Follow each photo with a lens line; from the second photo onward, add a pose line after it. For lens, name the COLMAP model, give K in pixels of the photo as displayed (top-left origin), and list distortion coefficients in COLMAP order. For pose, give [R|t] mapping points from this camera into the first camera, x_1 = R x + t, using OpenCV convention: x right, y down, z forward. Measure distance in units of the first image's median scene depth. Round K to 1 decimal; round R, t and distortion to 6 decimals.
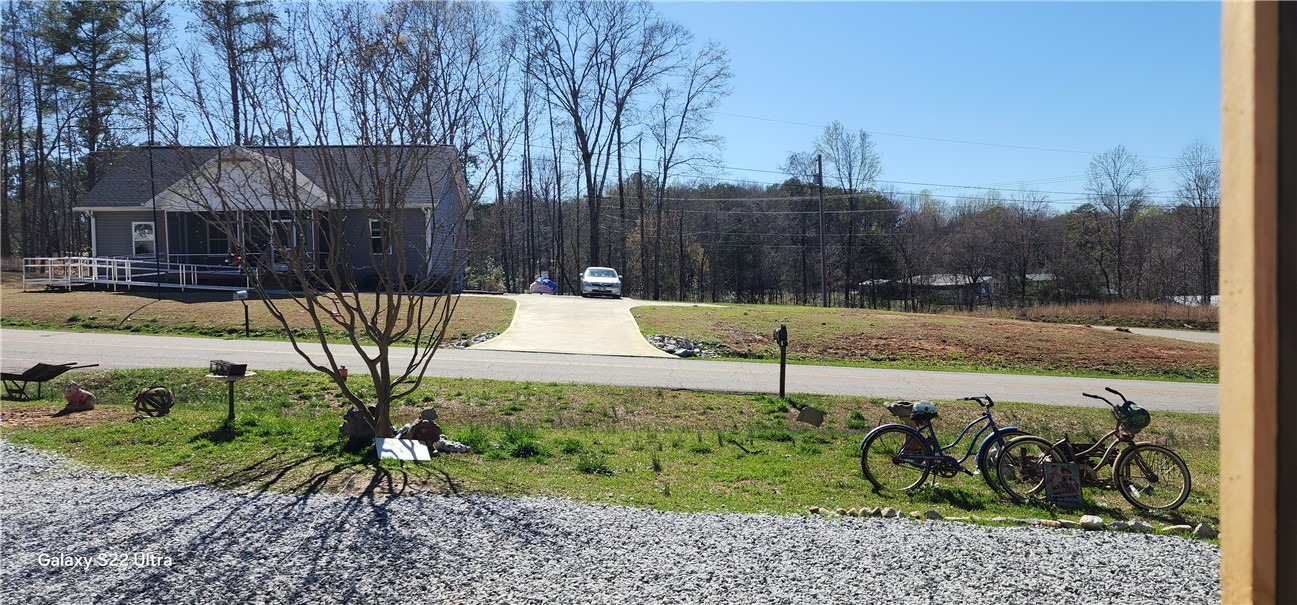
lens RADIAL K [[853.8, 0, 652.5], [0, 853.8, 312.0], [0, 0, 1]] dist [0.051164, -0.003155]
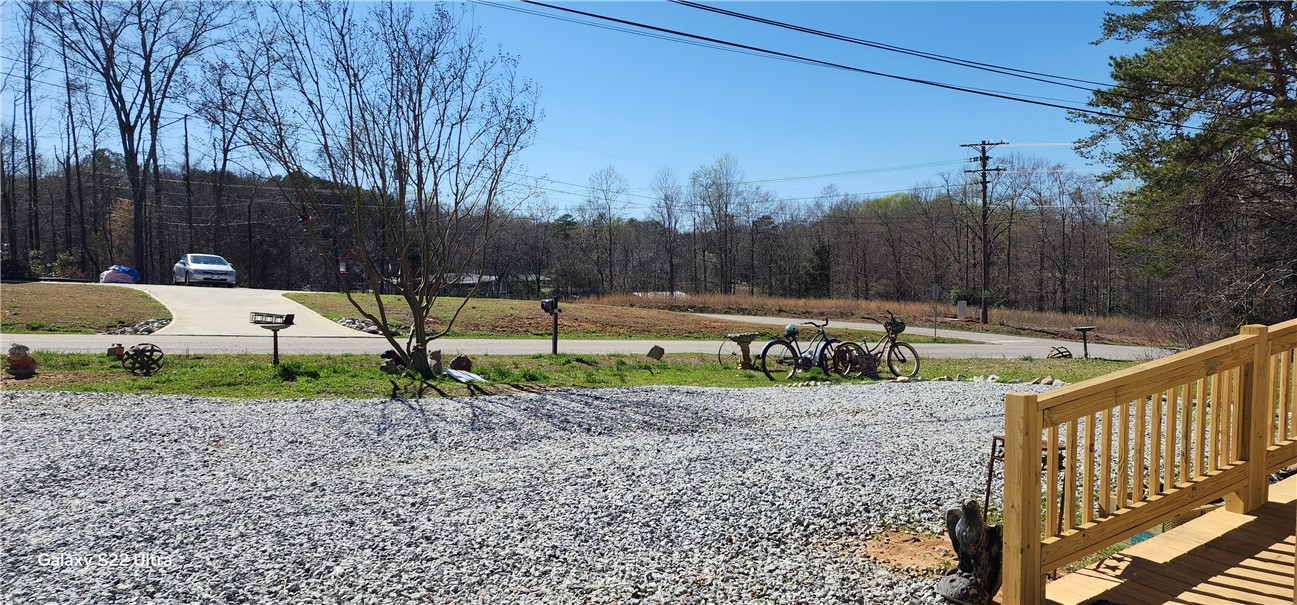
lens RADIAL K [[853.8, 0, 652.5], [0, 853.8, 312.0], [0, 0, 1]] dist [0.051164, -0.003155]
pose [[0.841315, -0.015869, 0.540313, -0.167687], [0.016286, 0.999859, 0.004008, 0.014968], [-0.540300, 0.005427, 0.841455, -0.046810]]
